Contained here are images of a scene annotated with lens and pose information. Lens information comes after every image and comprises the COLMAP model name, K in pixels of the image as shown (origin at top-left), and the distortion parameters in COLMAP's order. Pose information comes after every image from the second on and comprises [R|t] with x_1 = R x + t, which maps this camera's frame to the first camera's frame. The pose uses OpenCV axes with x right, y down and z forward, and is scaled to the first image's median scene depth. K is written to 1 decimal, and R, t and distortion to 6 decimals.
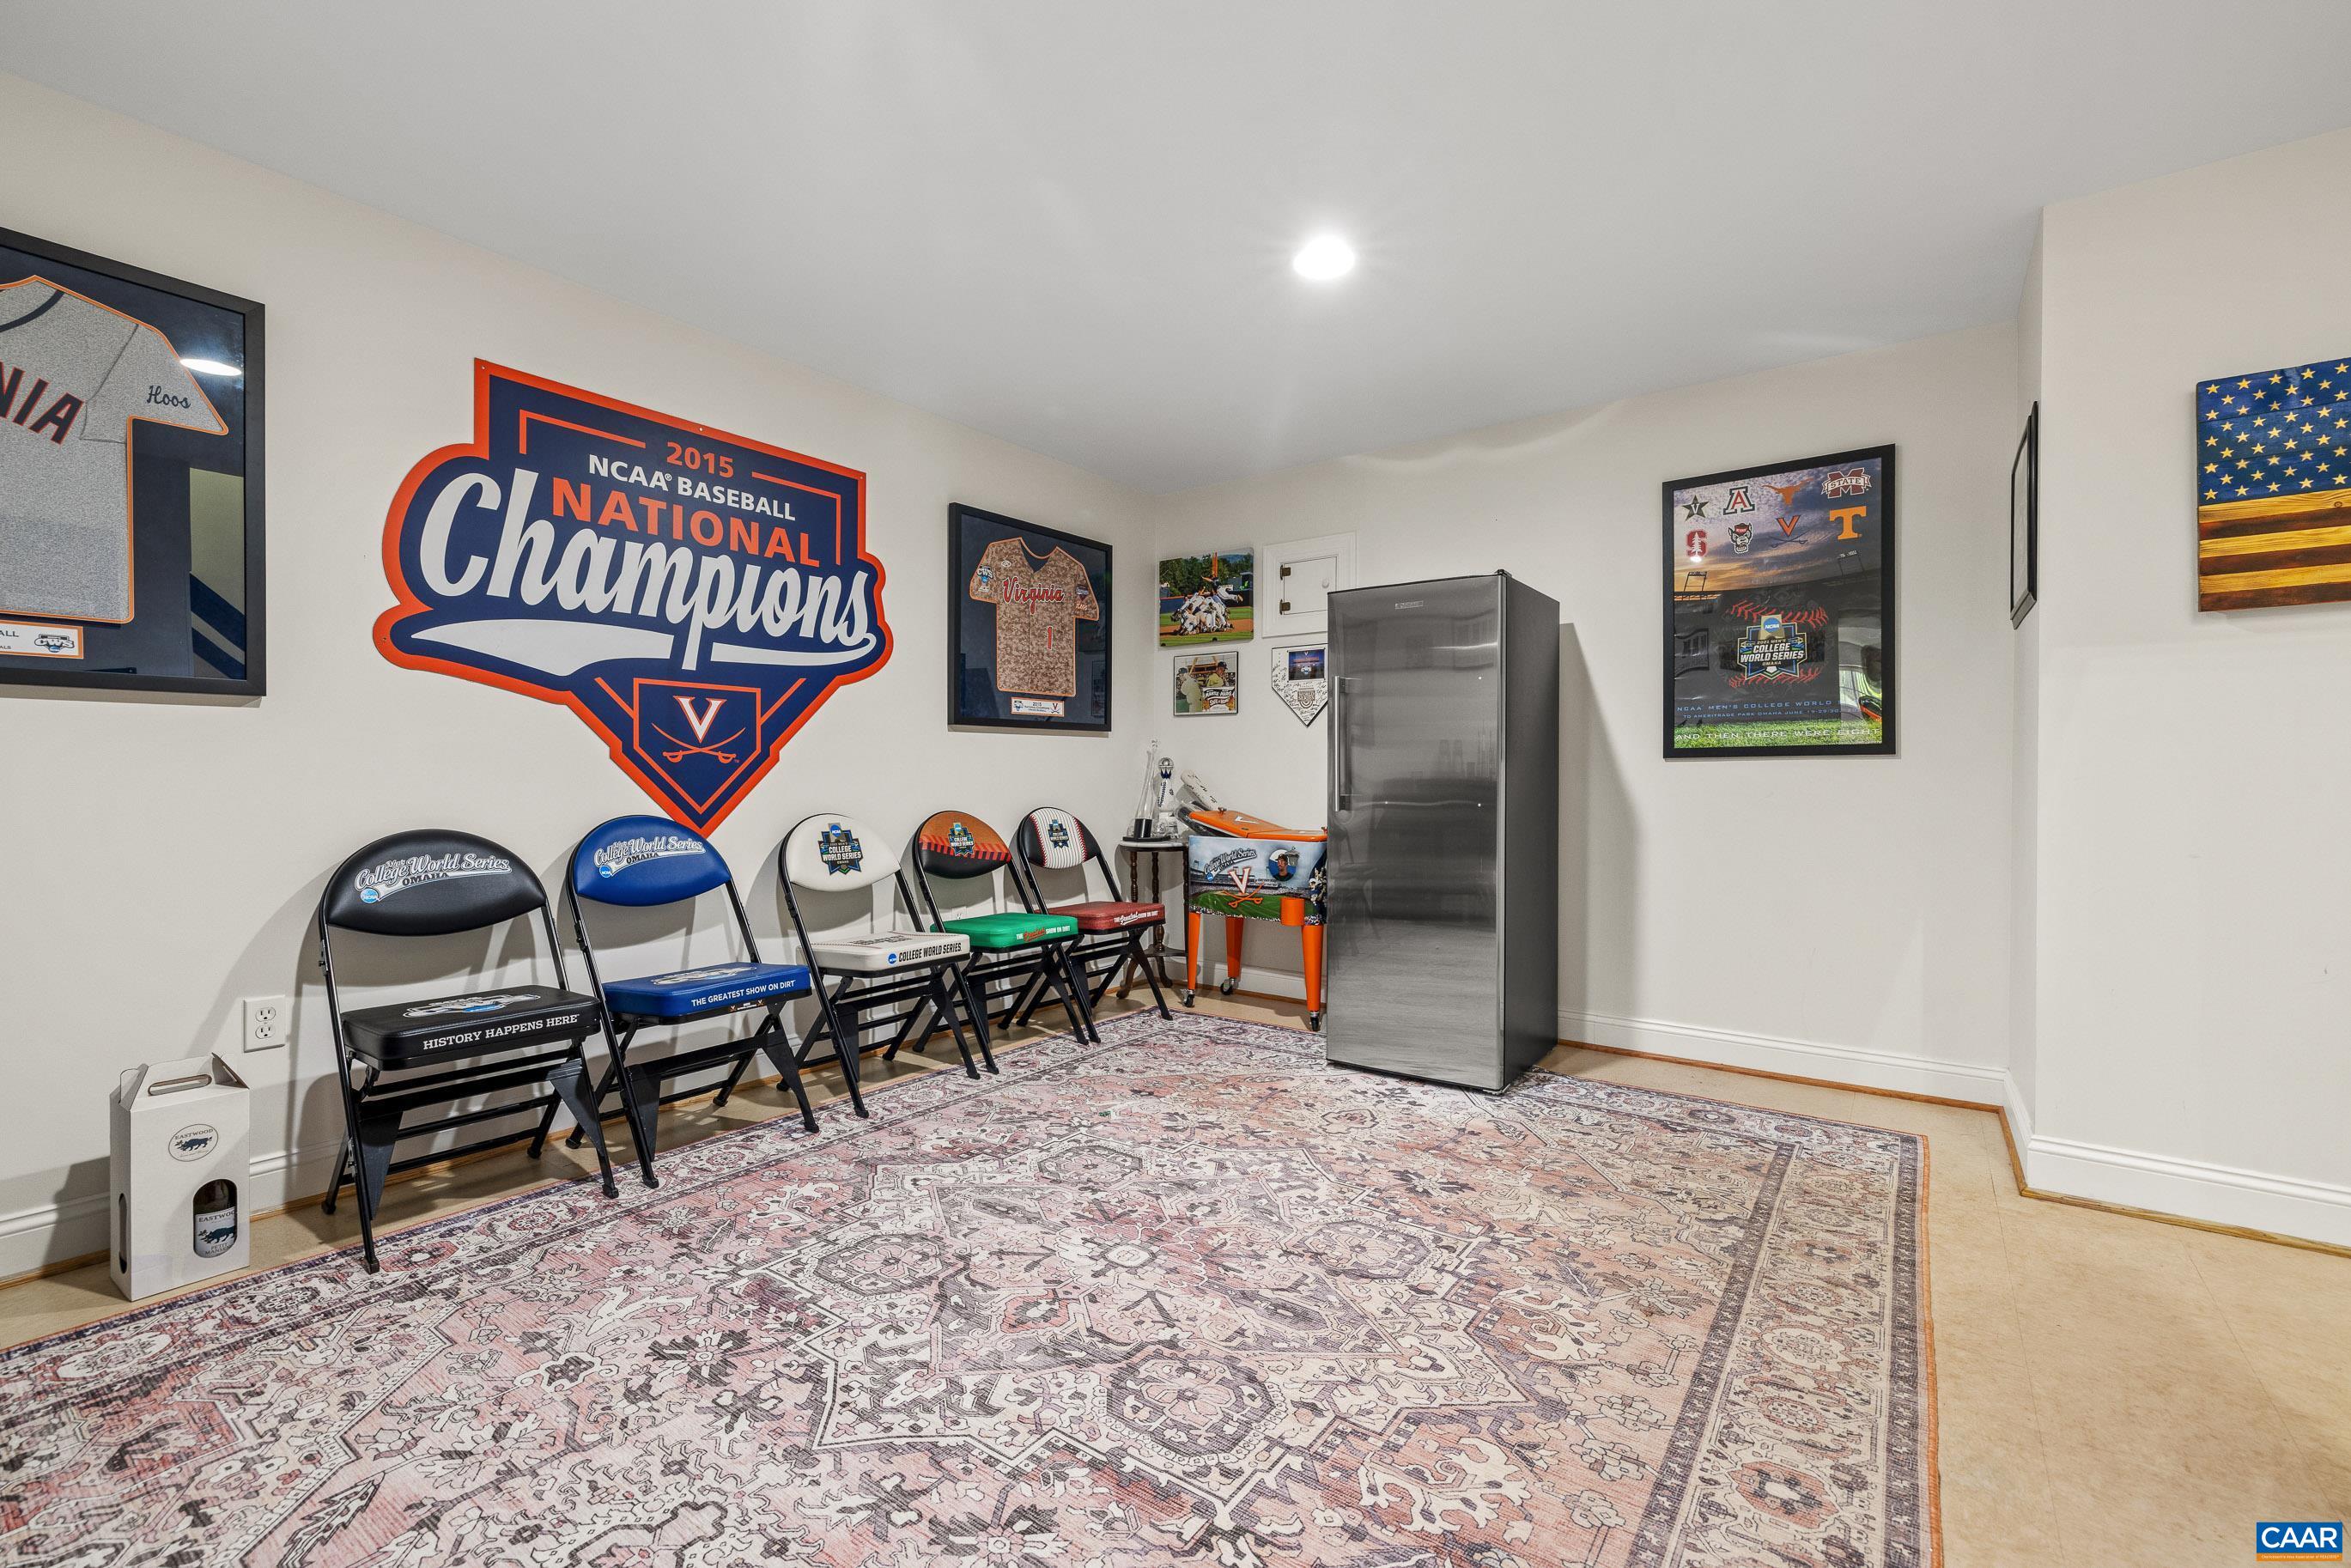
lens RADIAL K [[986.9, 0, 1175.5], [0, 986.9, 784.0], [0, 0, 1]] dist [0.000147, -0.000048]
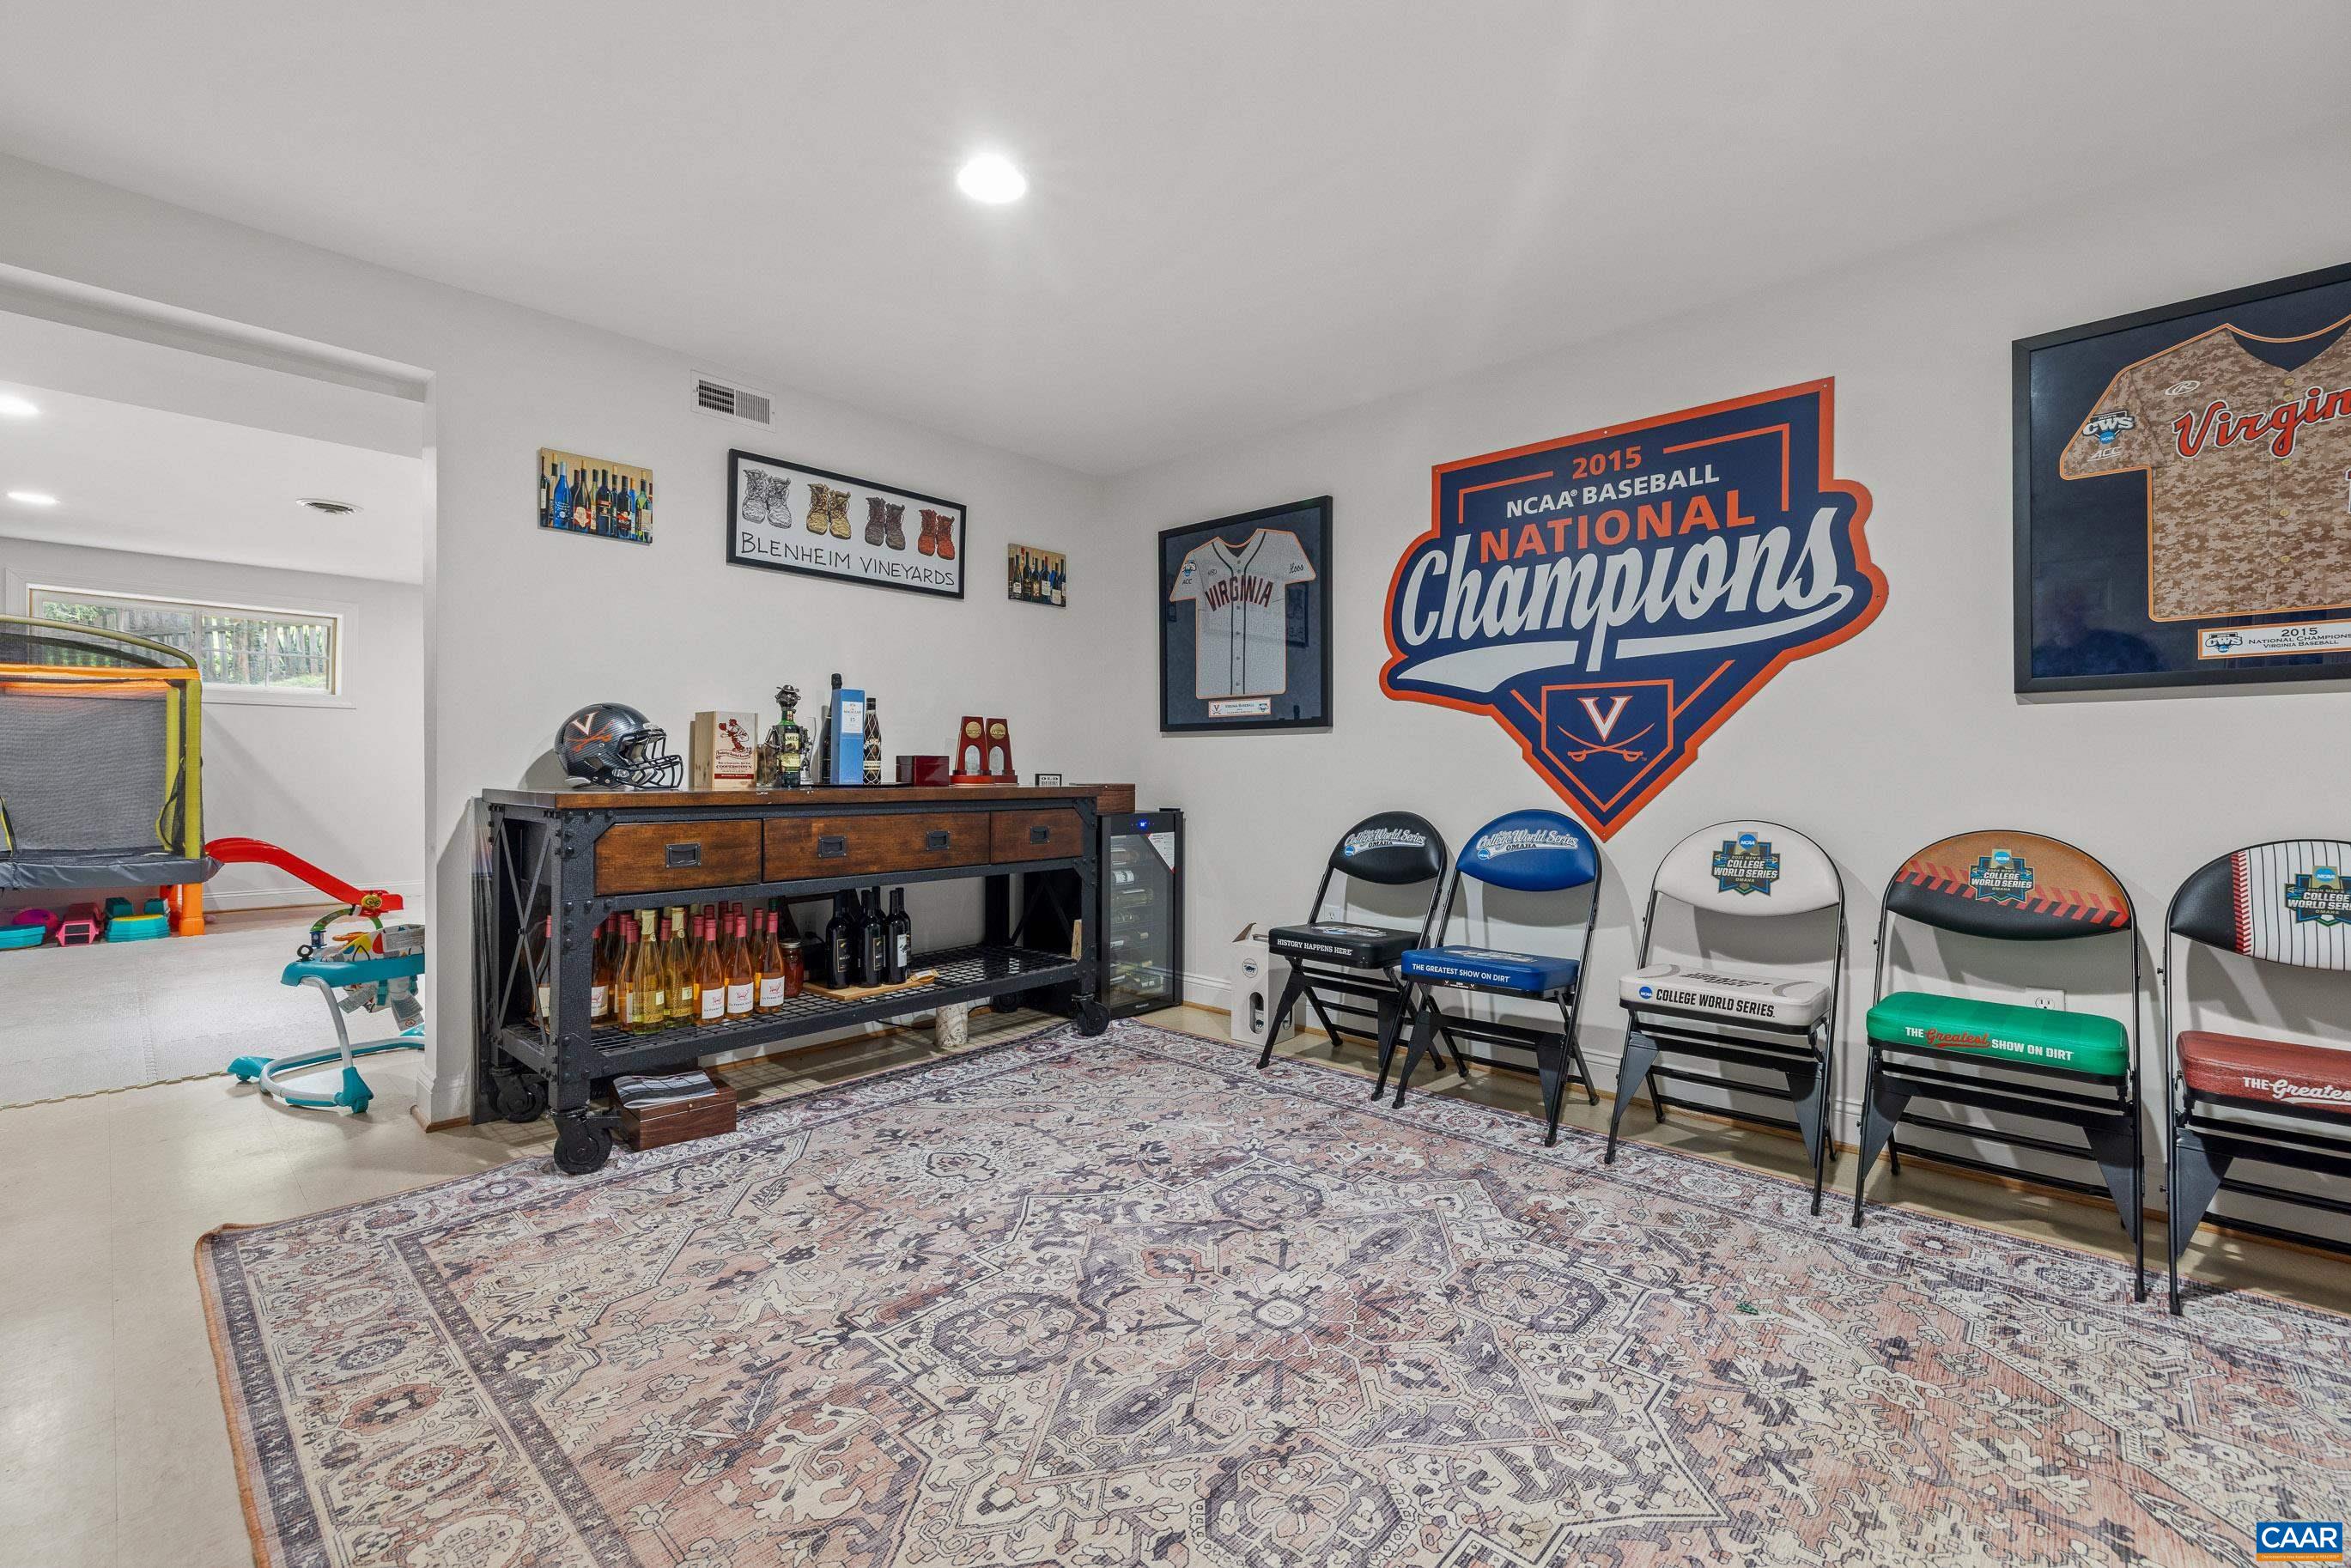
lens RADIAL K [[991.4, 0, 1178.8], [0, 991.4, 771.4], [0, 0, 1]] dist [0.000054, 0.000285]
pose [[-0.103399, -0.003502, -0.994634, 0.666815], [-0.011421, 0.999932, -0.002334, -0.004570], [0.994574, 0.011118, -0.103432, 0.781061]]
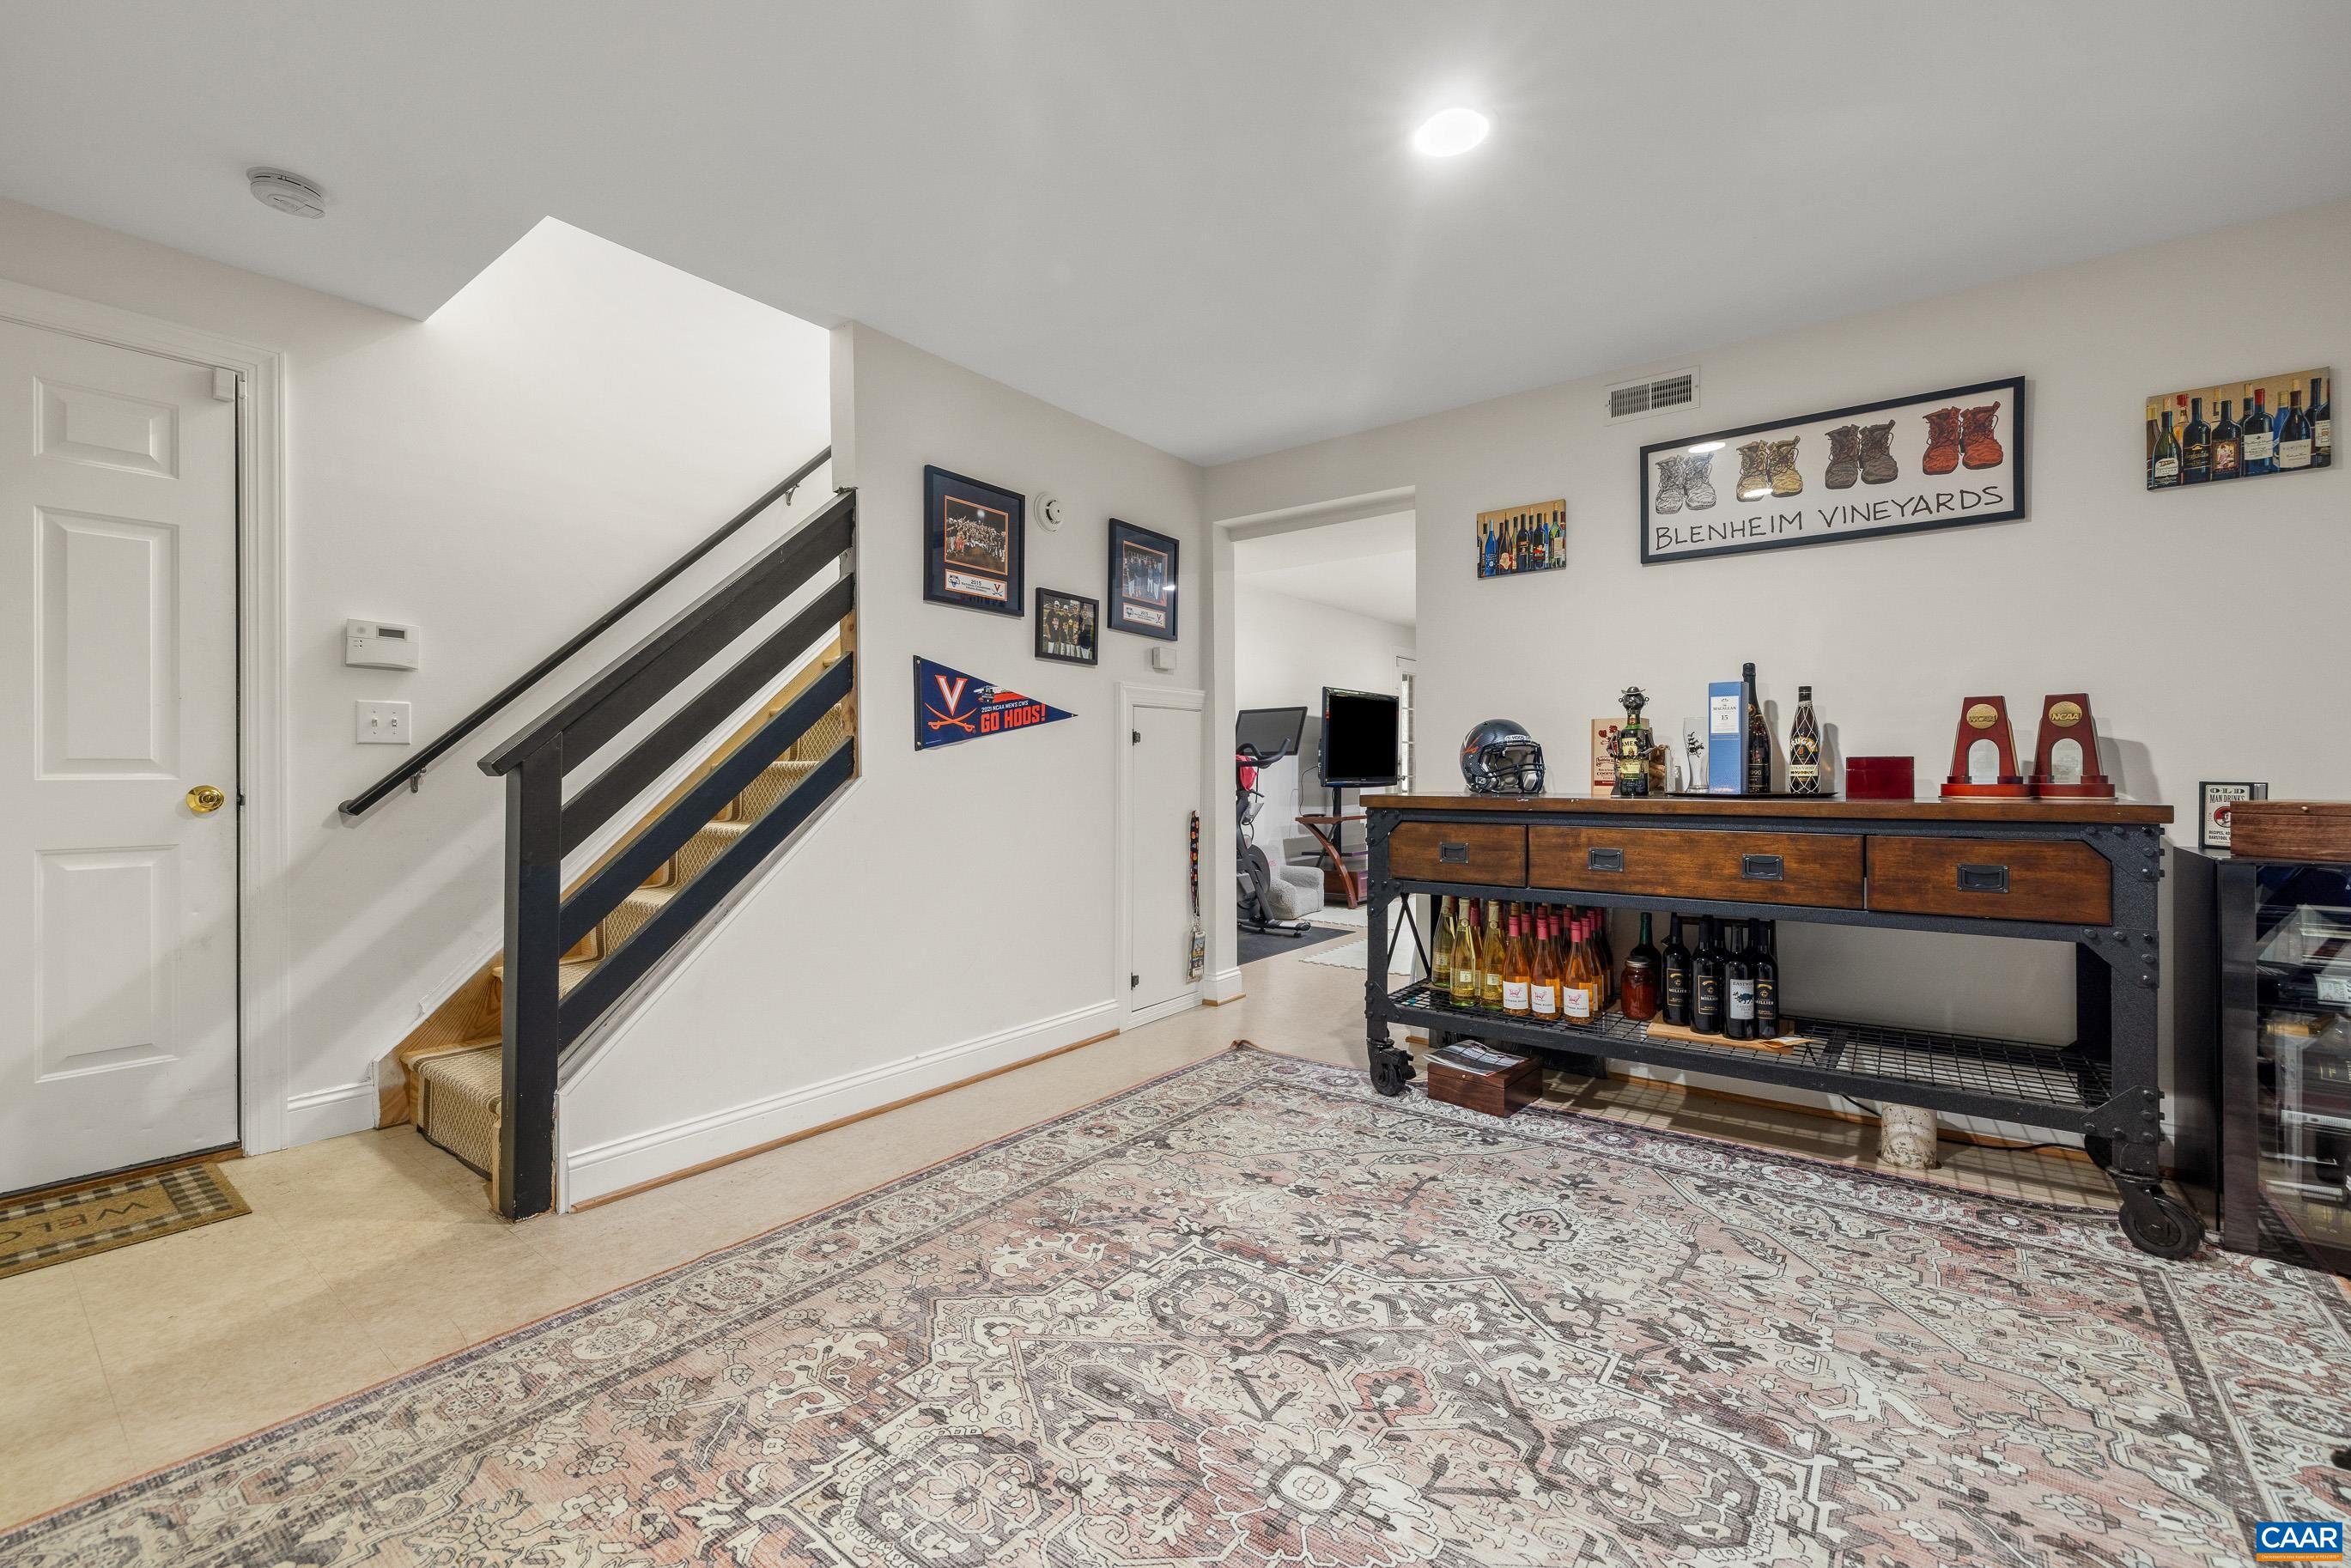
lens RADIAL K [[991.4, 0, 1178.8], [0, 991.4, 771.4], [0, 0, 1]] dist [0.000054, 0.000285]
pose [[-0.999855, -0.001597, 0.016956, 0.025422], [-0.001502, 0.999983, 0.005593, -0.015407], [-0.016965, 0.005566, -0.999841, 1.319243]]
